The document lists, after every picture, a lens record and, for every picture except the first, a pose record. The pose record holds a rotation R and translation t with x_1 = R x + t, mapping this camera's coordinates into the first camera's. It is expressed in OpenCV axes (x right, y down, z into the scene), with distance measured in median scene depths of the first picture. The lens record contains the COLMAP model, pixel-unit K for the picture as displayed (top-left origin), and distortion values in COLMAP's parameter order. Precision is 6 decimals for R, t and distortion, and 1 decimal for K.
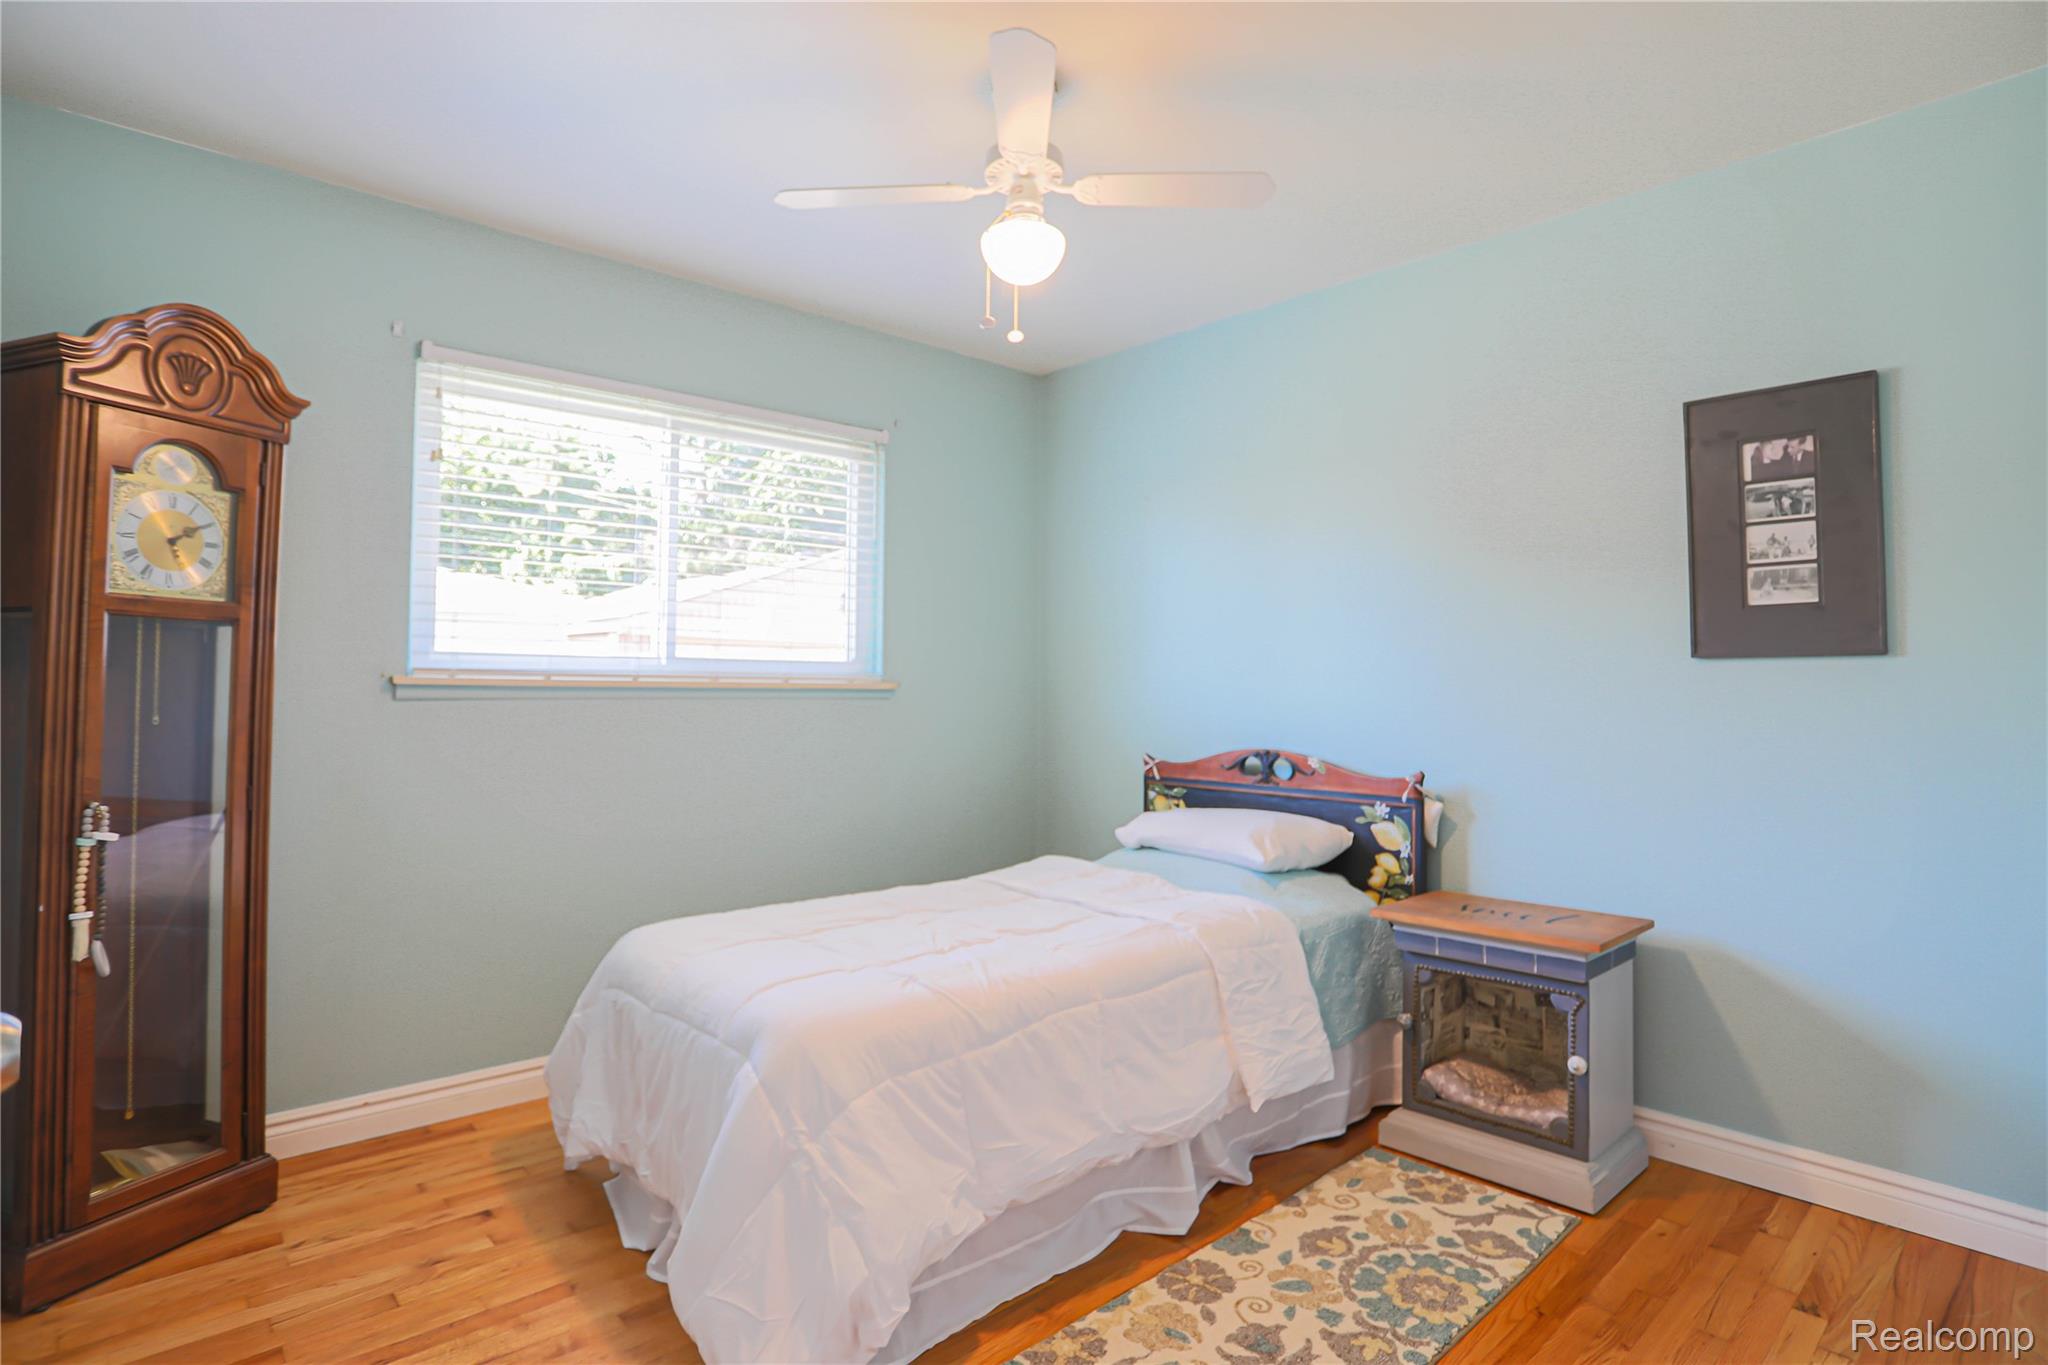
lens RADIAL K [[1064.3, 0, 1028.0], [0, 1064.3, 691.9], [0, 0, 1]] dist [-0.071163, 0.029910]
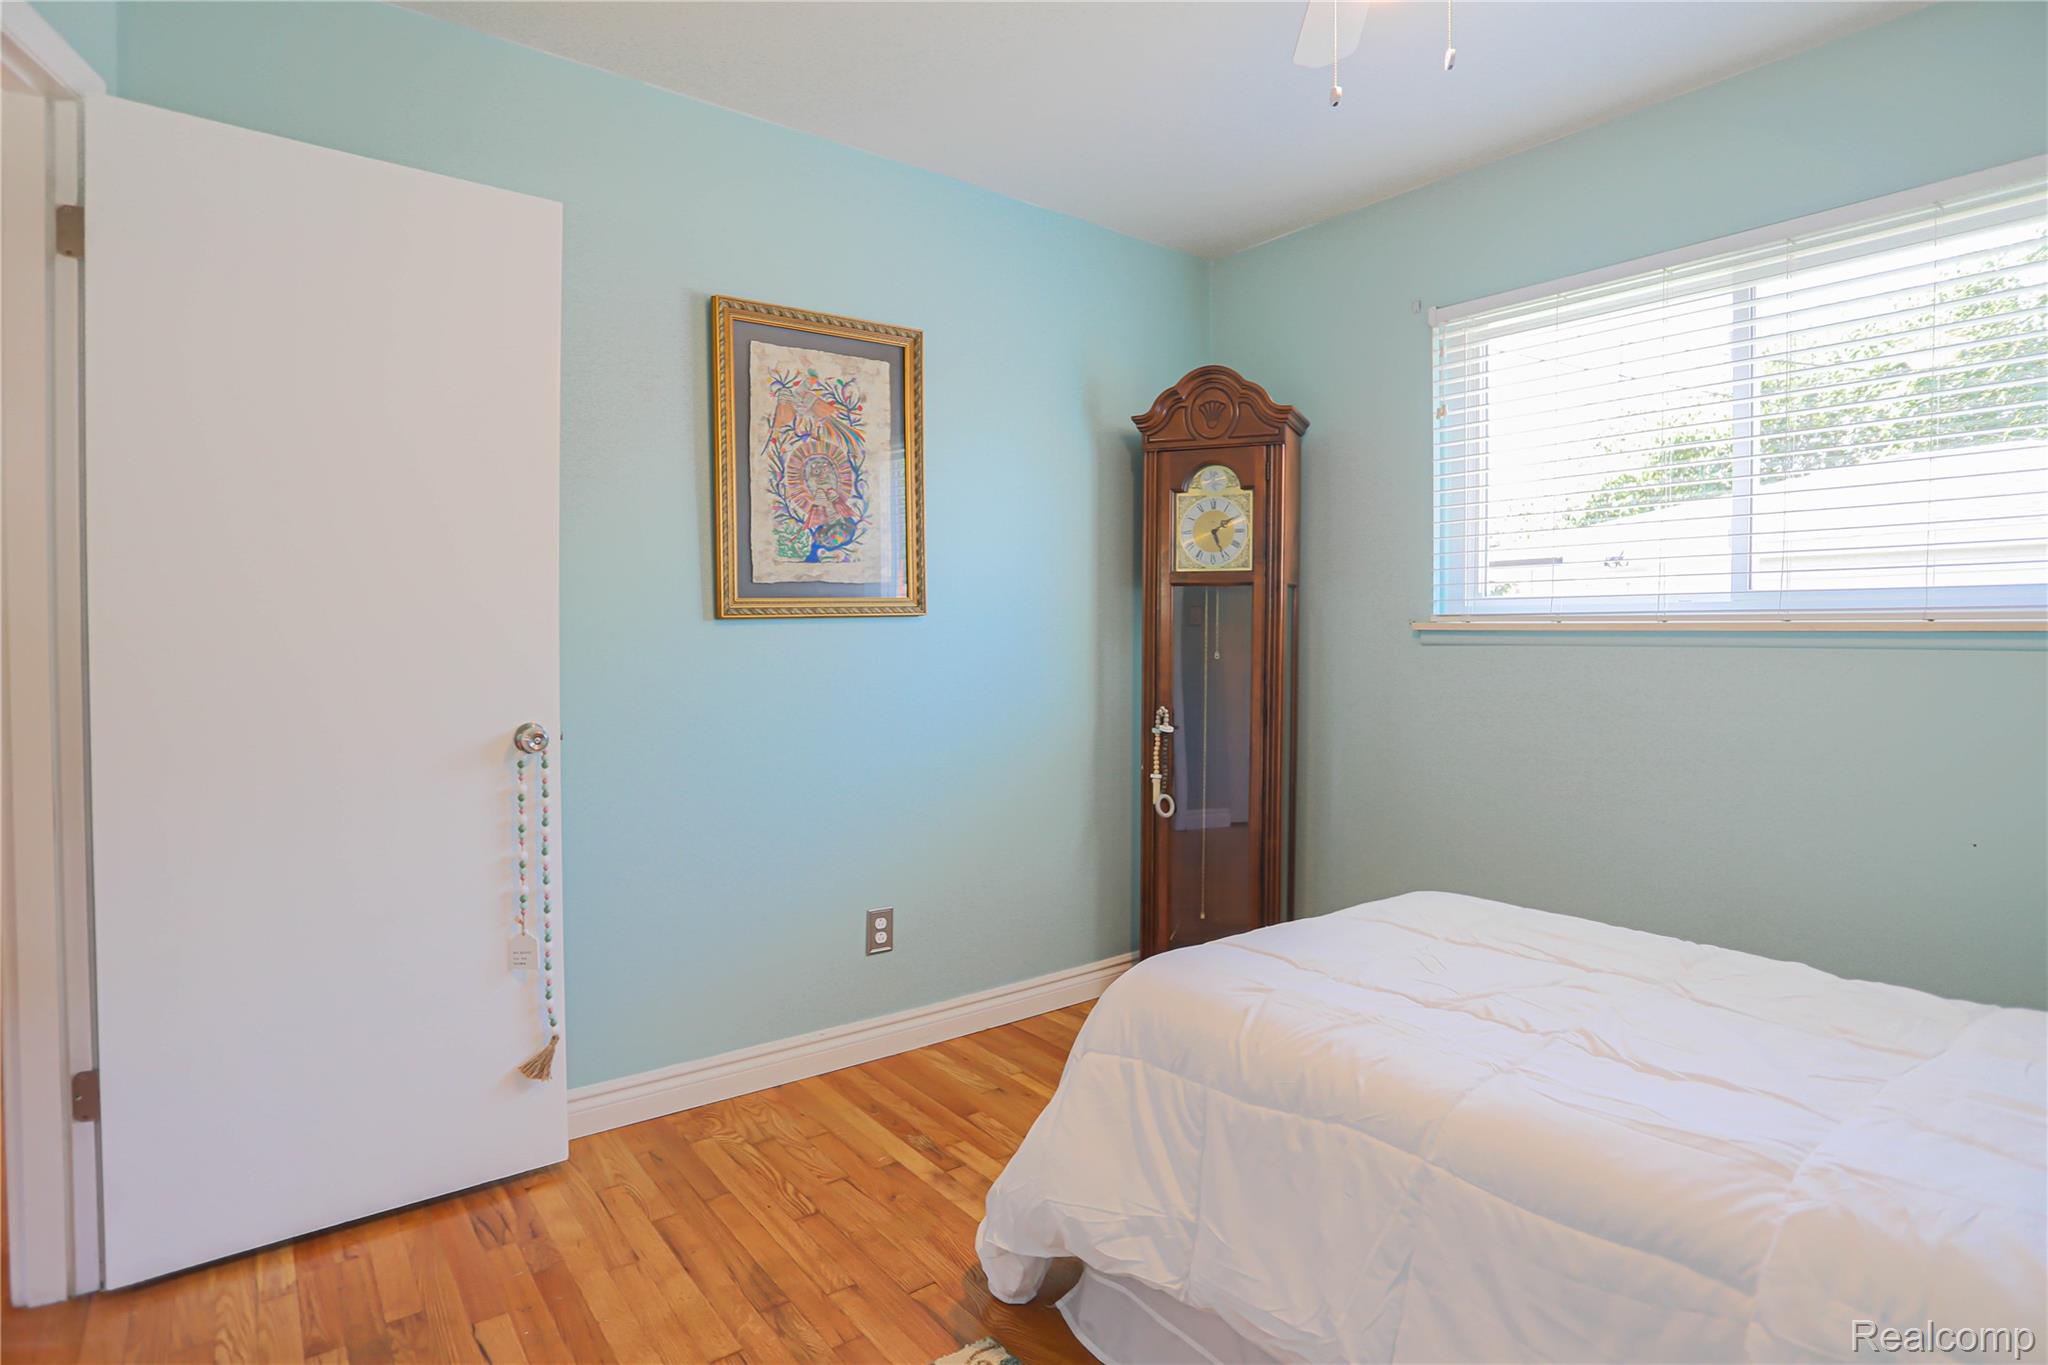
lens RADIAL K [[1064.3, 0, 1024.5], [0, 1064.3, 666.7], [0, 0, 1]] dist [-0.071163, 0.029910]
pose [[-0.085274, 0.025506, -0.996031, 0.662258], [-0.002992, 0.999661, 0.025855, 0.004922], [0.996353, 0.005185, -0.085169, 0.840143]]
